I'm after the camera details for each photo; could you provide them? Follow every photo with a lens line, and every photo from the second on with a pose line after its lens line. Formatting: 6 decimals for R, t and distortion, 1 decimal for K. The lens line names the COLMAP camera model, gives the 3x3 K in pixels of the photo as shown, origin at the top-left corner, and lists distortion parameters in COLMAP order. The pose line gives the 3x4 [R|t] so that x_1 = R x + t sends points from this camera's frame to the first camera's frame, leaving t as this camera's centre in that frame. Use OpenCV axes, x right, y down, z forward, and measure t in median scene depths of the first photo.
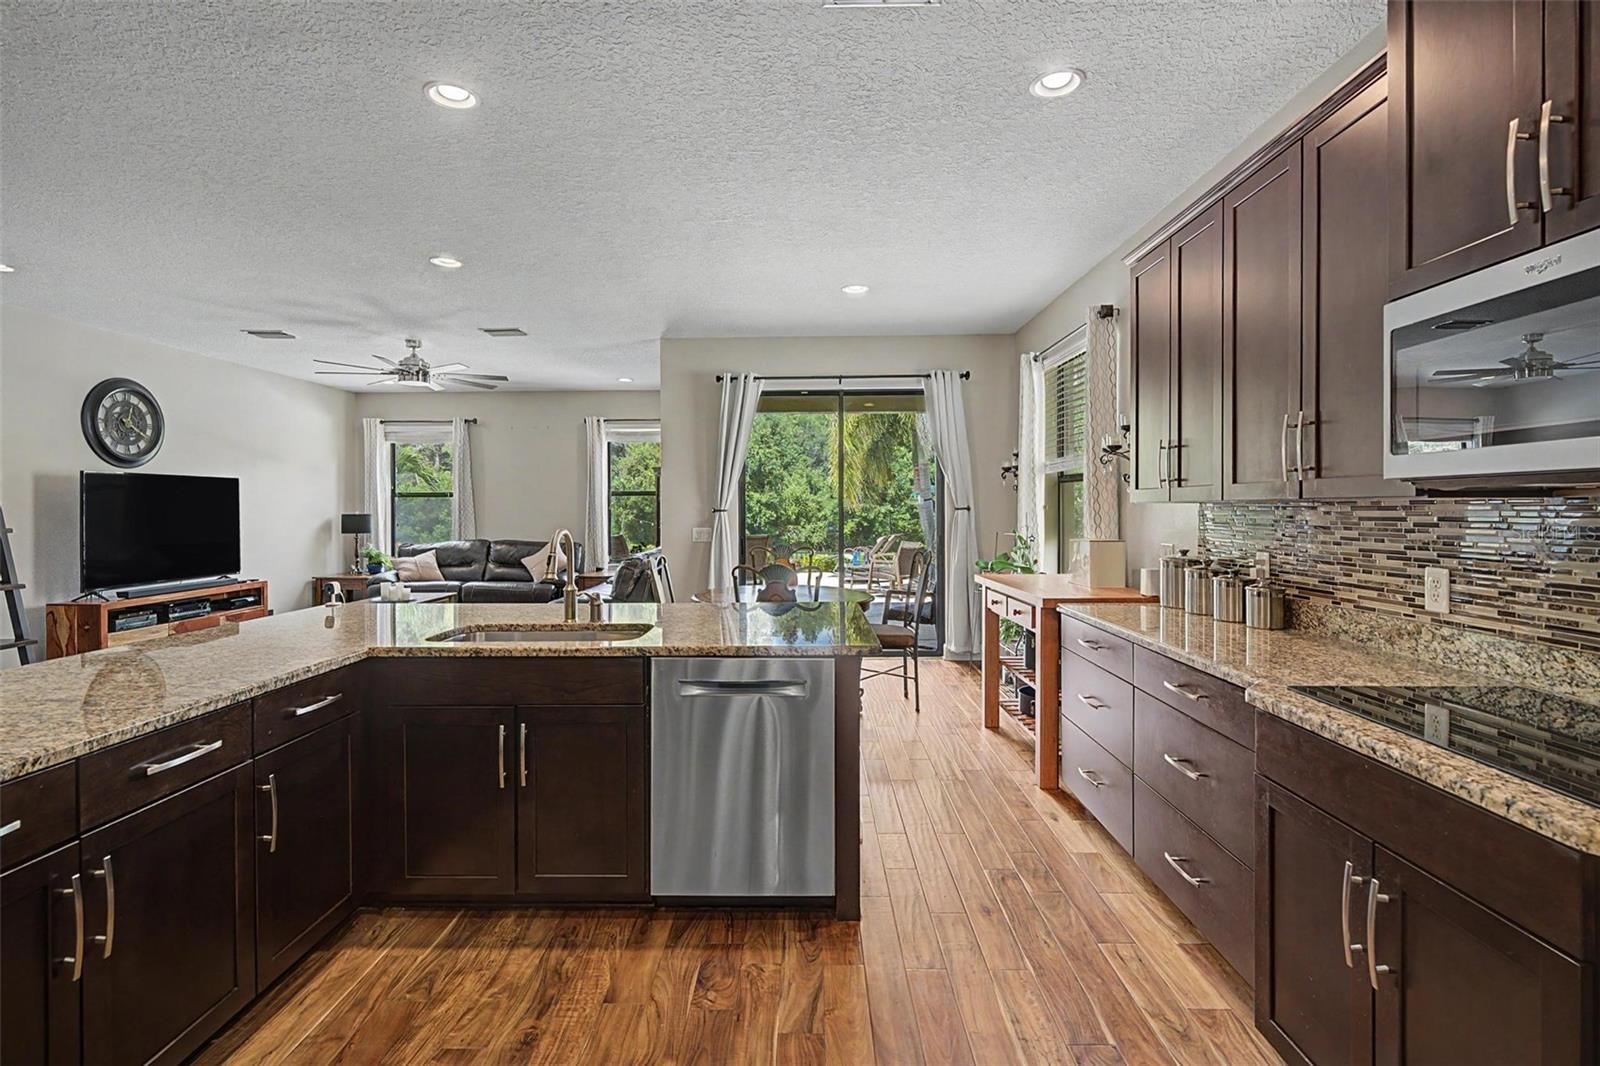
lens RADIAL K [[743.9, 0, 789.5], [0, 743.9, 511.0], [0, 0, 1]] dist [0.006676, -0.000056]
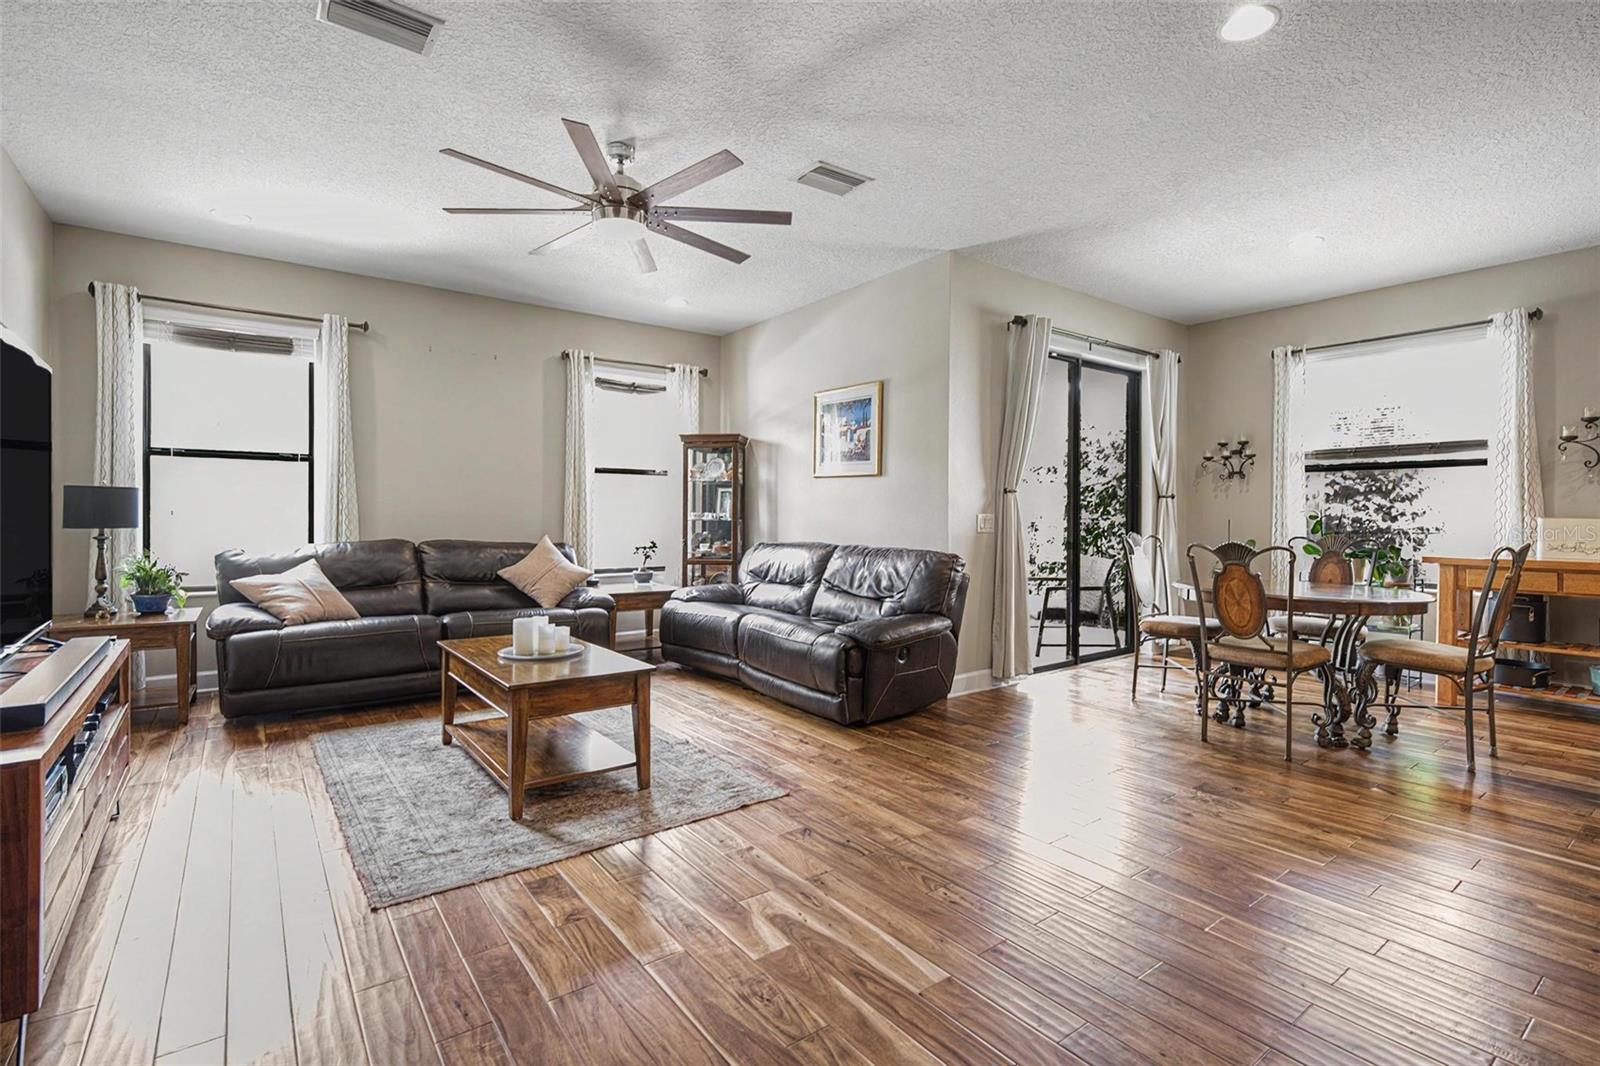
lens RADIAL K [[743.9, 0, 777.1], [0, 743.9, 512.0], [0, 0, 1]] dist [0.006676, -0.000056]
pose [[0.787297, 0.013670, 0.616423, -0.734724], [-0.006005, 0.999877, -0.014504, 0.032928], [-0.616545, 0.007717, 0.787282, 0.524107]]
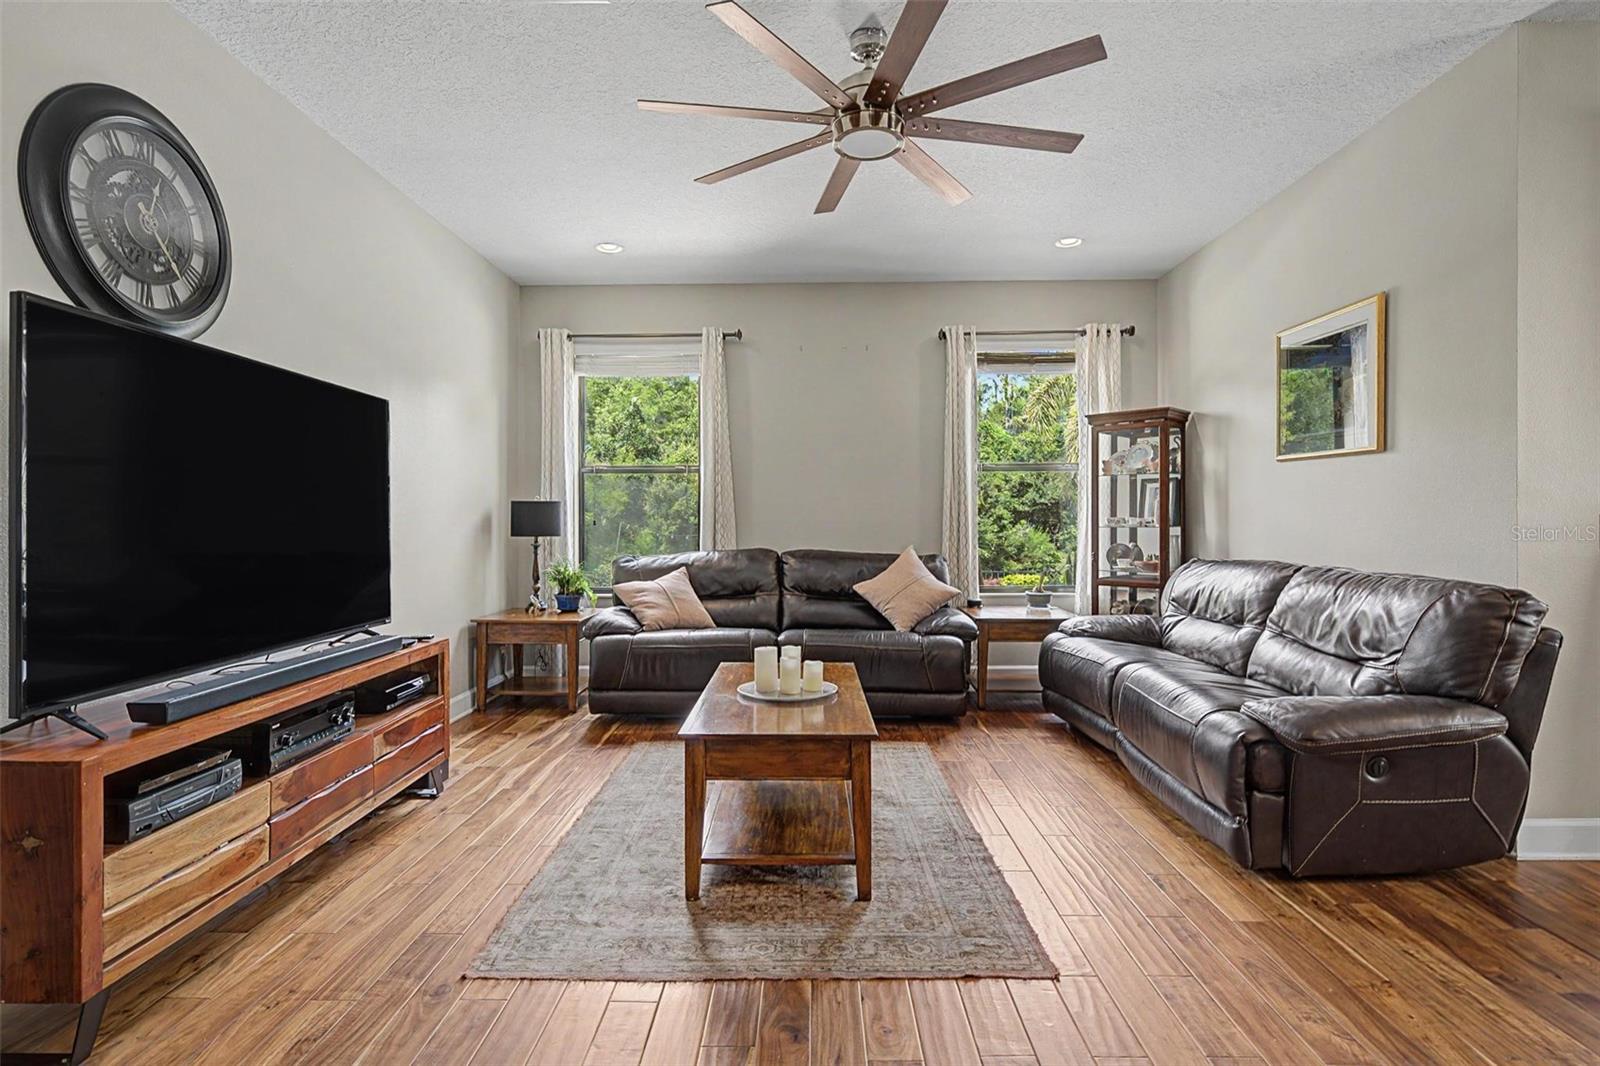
lens RADIAL K [[781.5, 0, 792.9], [0, 781.5, 520.7], [0, 0, 1]] dist [-0.000560, -0.000191]
pose [[0.999827, 0.001836, 0.018536, -0.552596], [-0.001680, 0.999963, -0.008422, 0.031113], [-0.018550, 0.008390, 0.999793, 0.588046]]
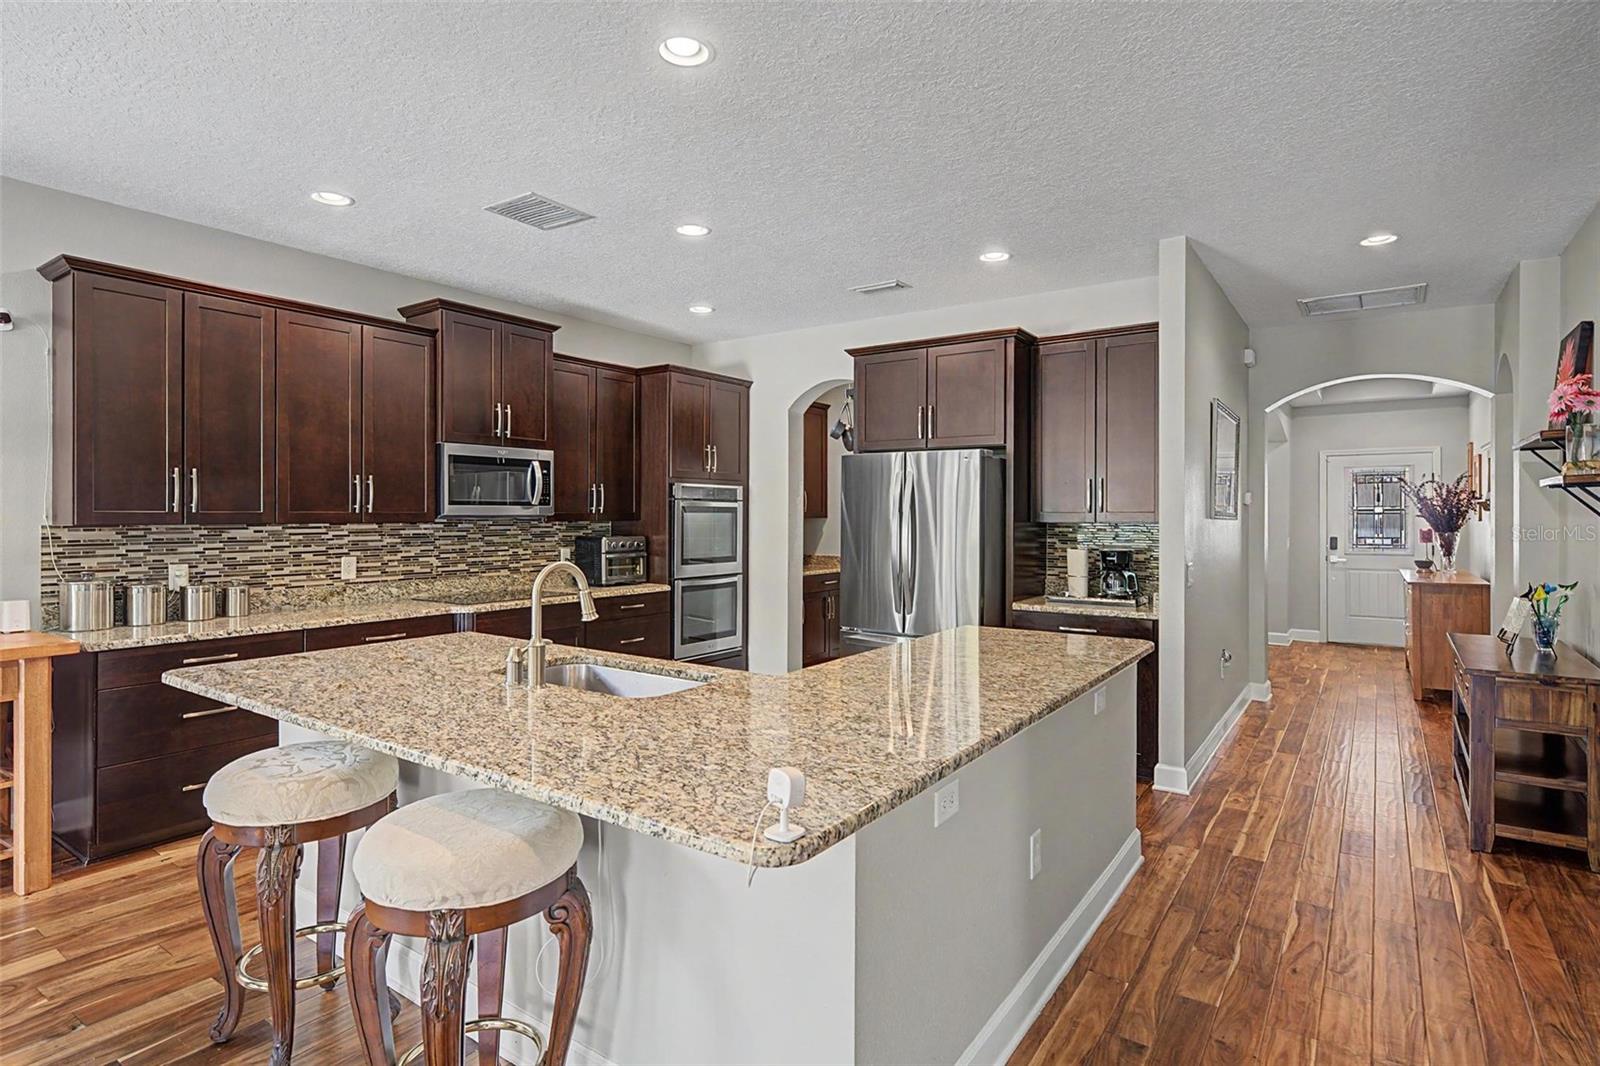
lens RADIAL K [[830.4, 0, 807.4], [0, 830.4, 519.0], [0, 0, 1]] dist [0.006458, -0.000148]
pose [[-0.844450, 0.001458, 0.535633, -0.434632], [0.004645, 0.999979, 0.004602, -0.009636], [-0.535615, 0.006374, -0.844438, 0.702573]]
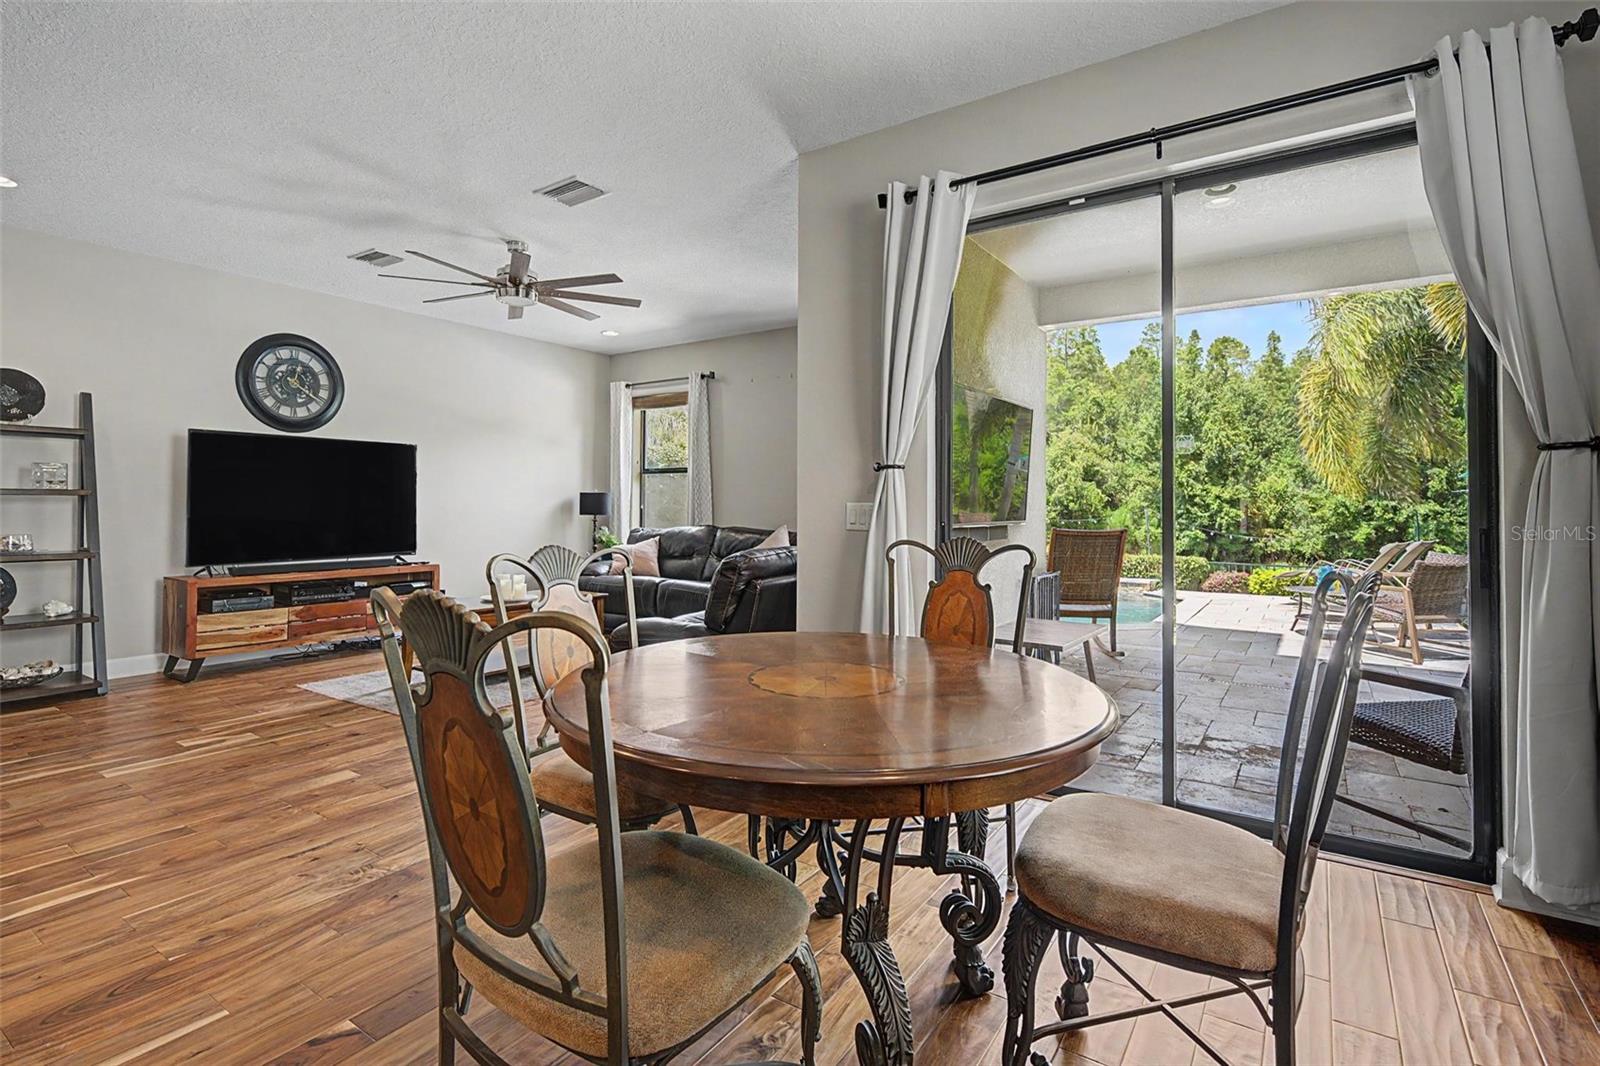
lens RADIAL K [[743.9, 0, 810.1], [0, 743.9, 499.6], [0, 0, 1]] dist [0.006676, -0.000056]
pose [[0.838789, 0.003448, -0.544446, 0.134535], [-0.012521, 0.999838, -0.012959, 0.027862], [0.544313, 0.017687, 0.838696, 0.558850]]
